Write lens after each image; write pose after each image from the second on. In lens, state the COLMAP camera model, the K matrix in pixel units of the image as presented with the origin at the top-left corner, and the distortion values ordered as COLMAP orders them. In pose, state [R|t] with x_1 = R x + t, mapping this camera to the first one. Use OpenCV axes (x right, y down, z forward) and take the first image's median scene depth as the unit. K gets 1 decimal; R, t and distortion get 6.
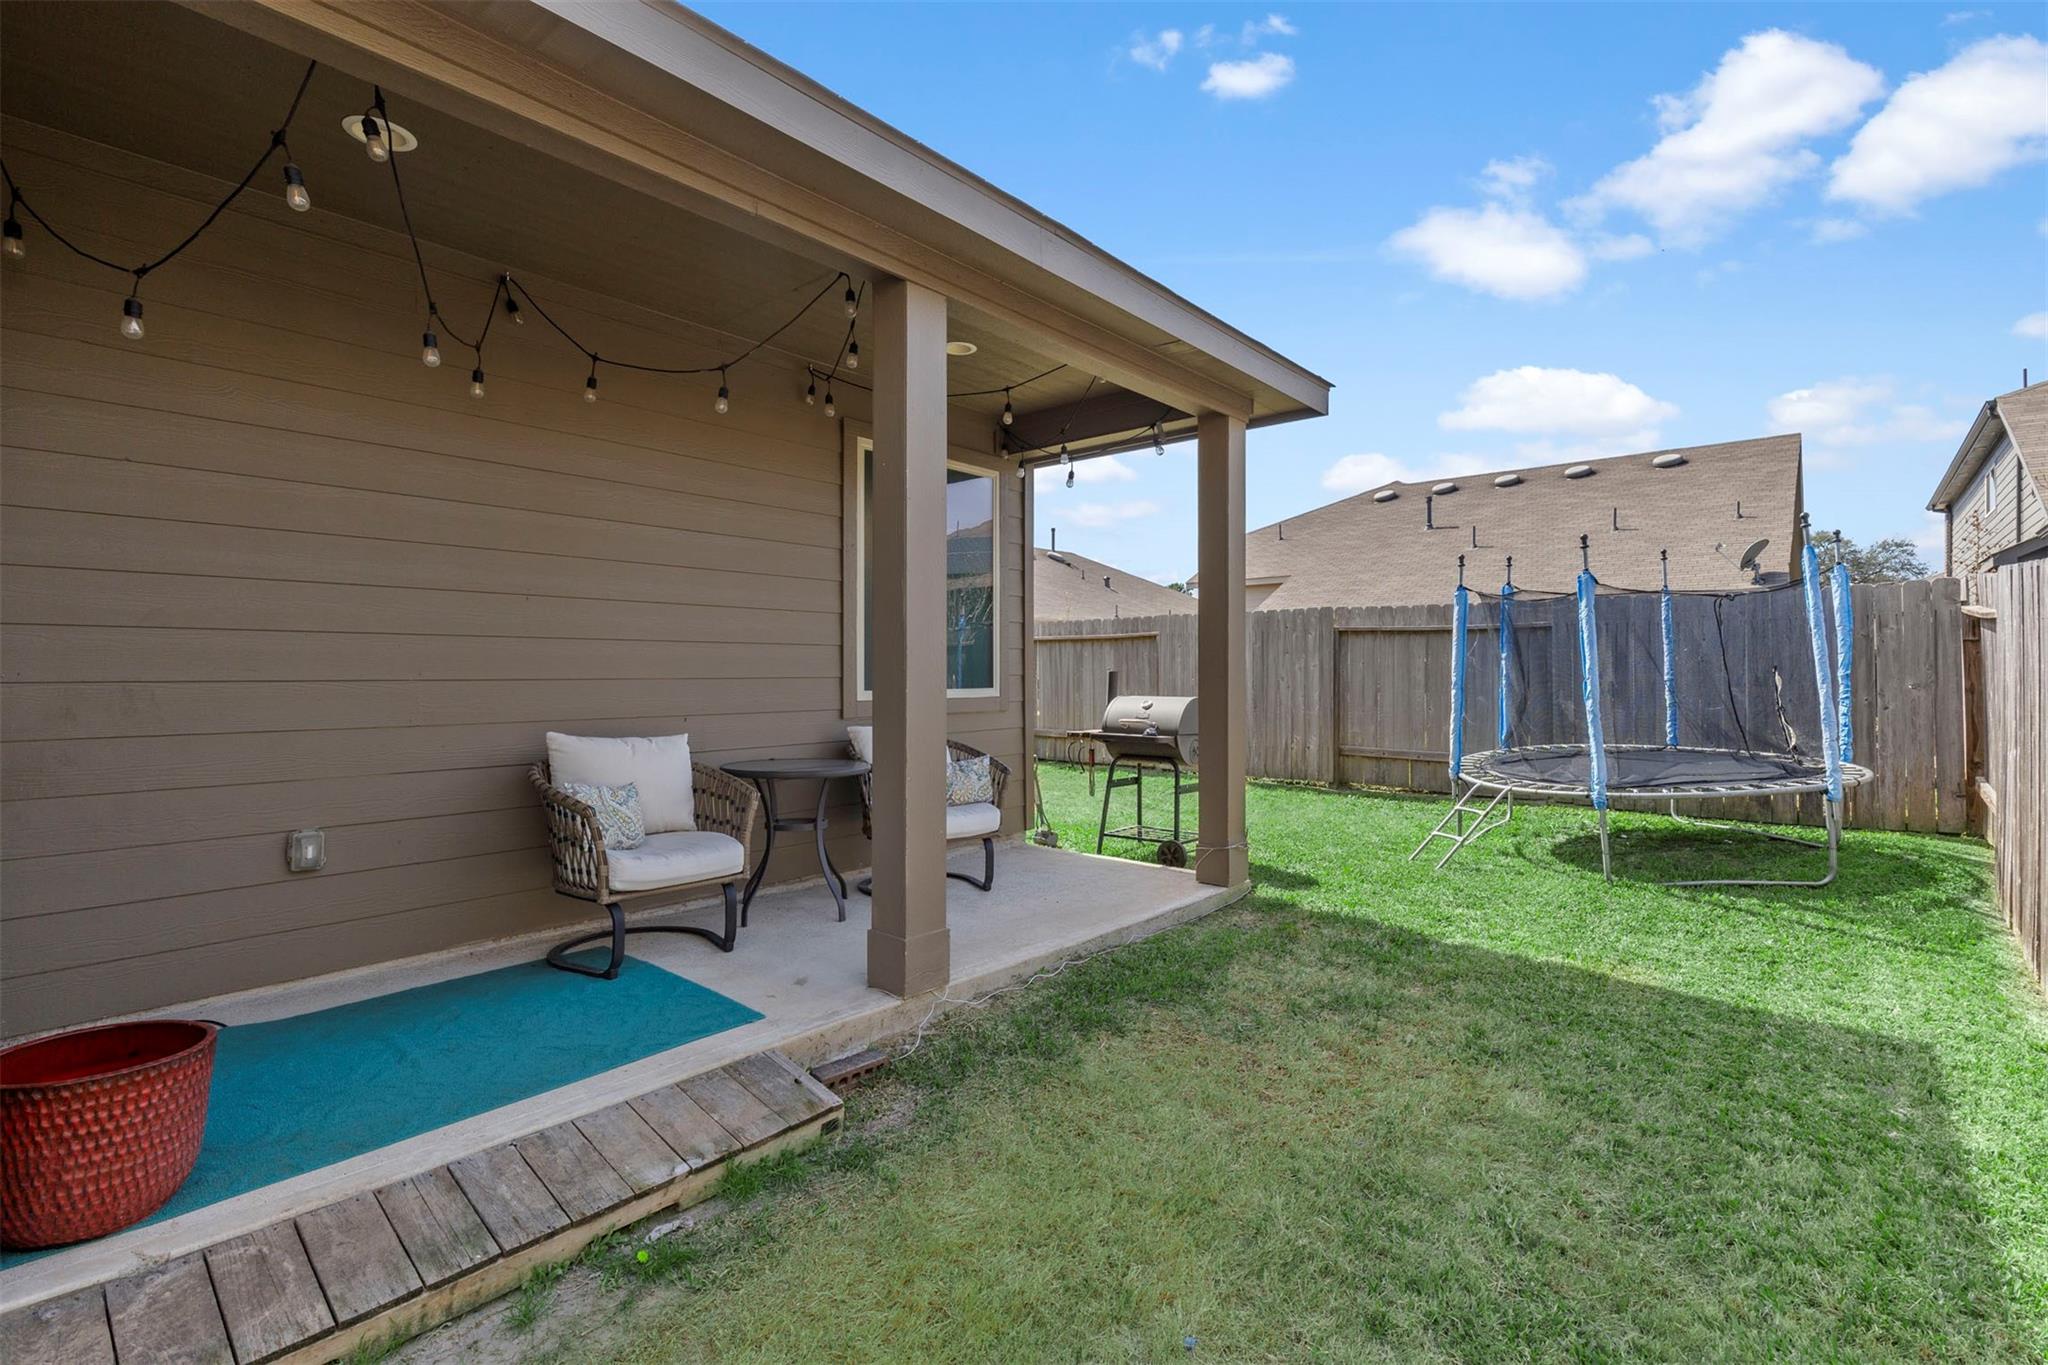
lens RADIAL K [[923.3, 0, 1033.3], [0, 923.3, 675.6], [0, 0, 1]] dist [0.002328, -0.000375]
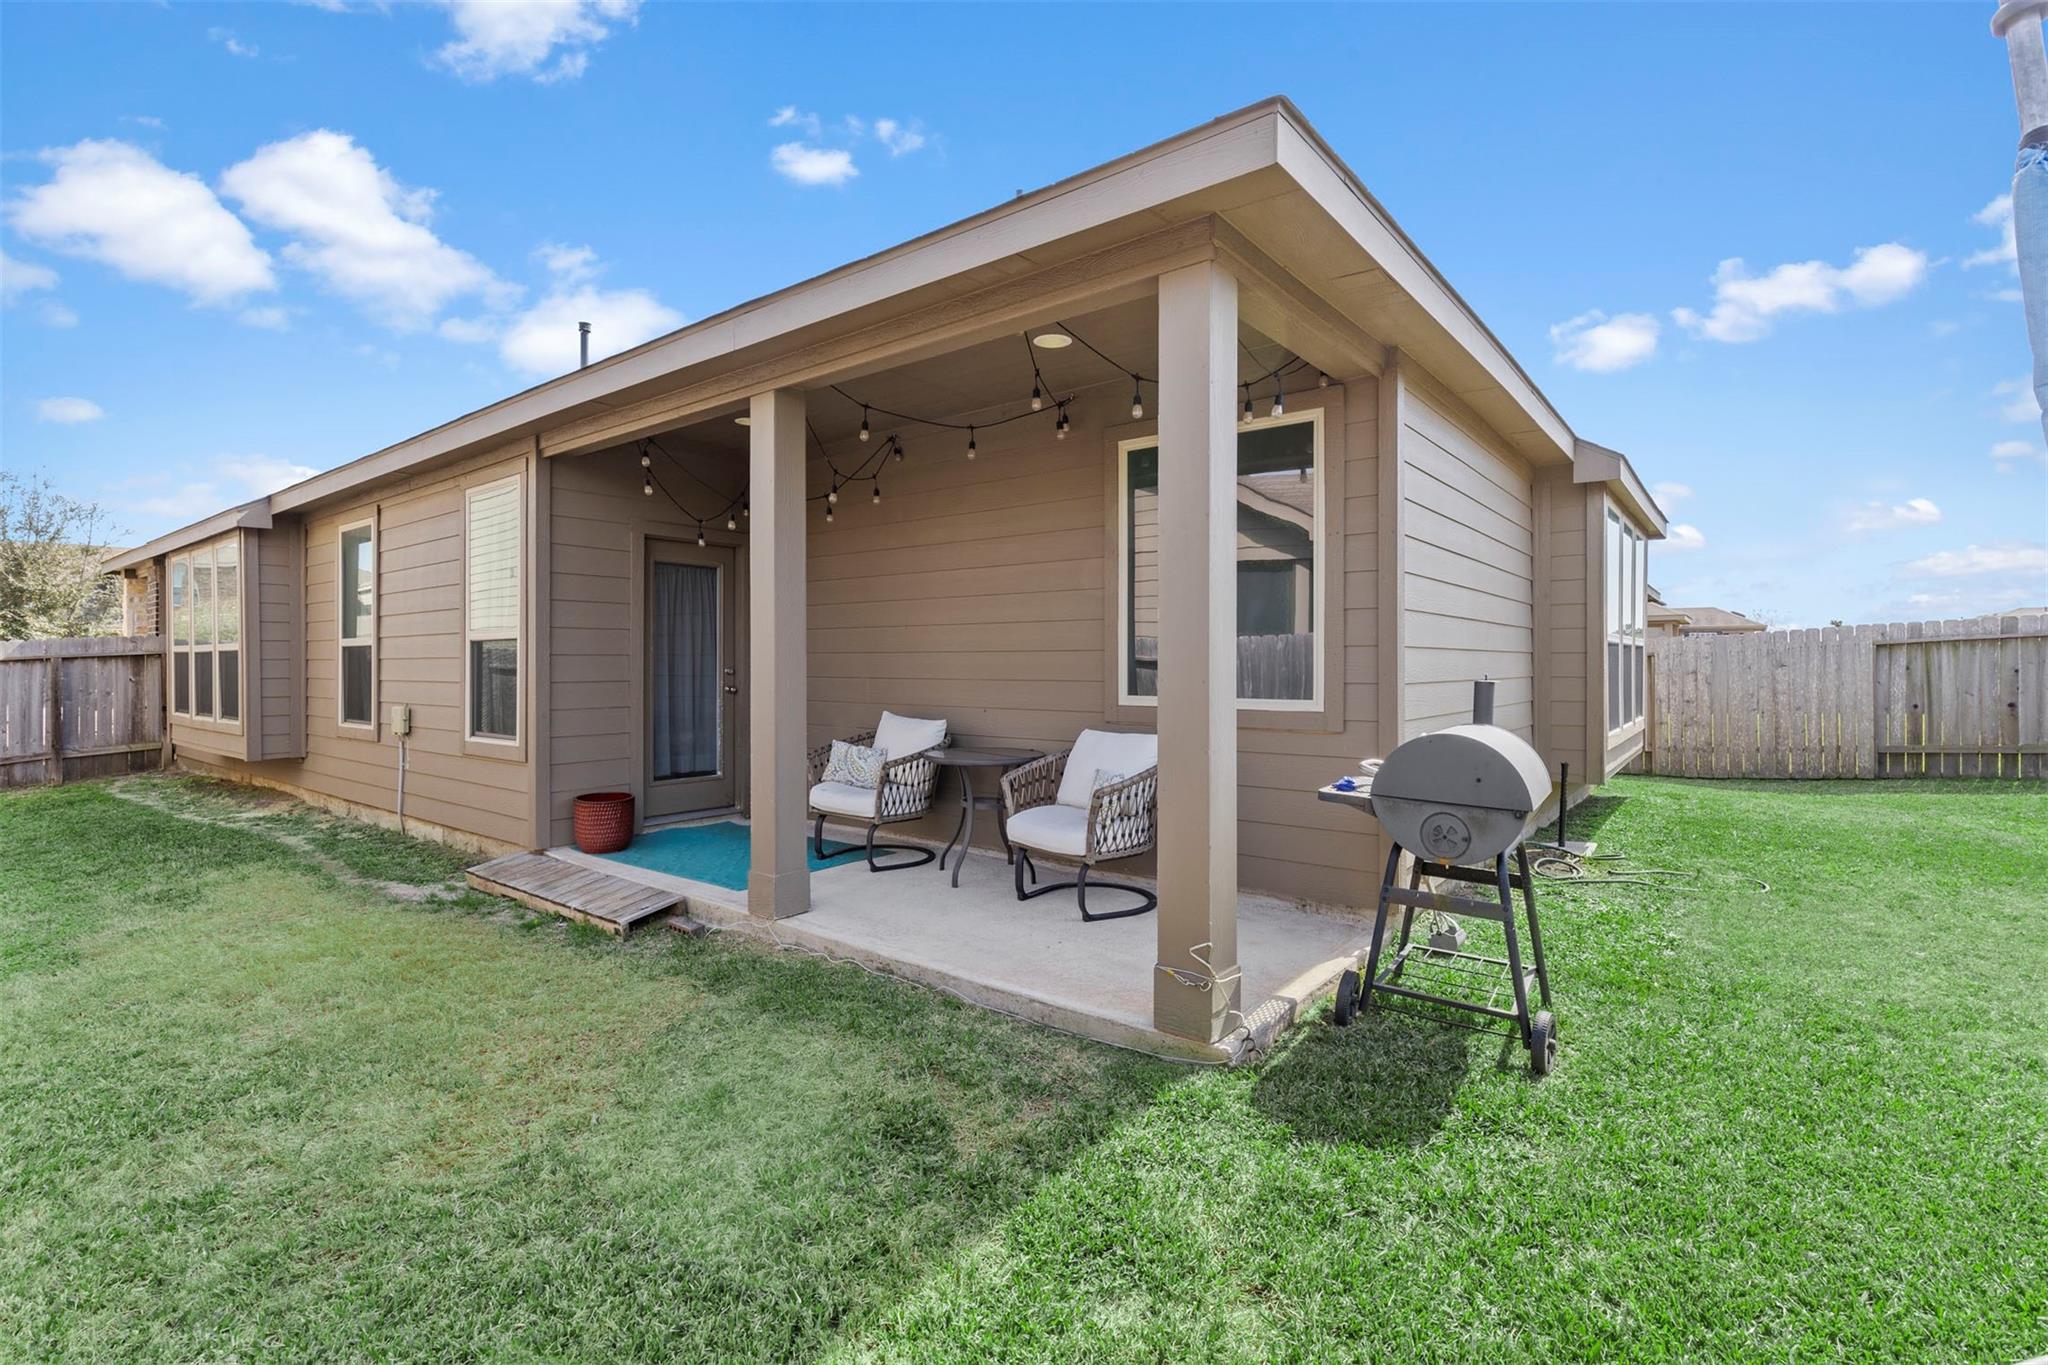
lens RADIAL K [[923.3, 0, 1033.3], [0, 923.3, 675.6], [0, 0, 1]] dist [0.002328, -0.000375]
pose [[0.049600, 0.009346, -0.998725, 0.814202], [0.002332, 0.999952, 0.009473, -0.015953], [0.998766, -0.002799, 0.049575, 0.870115]]
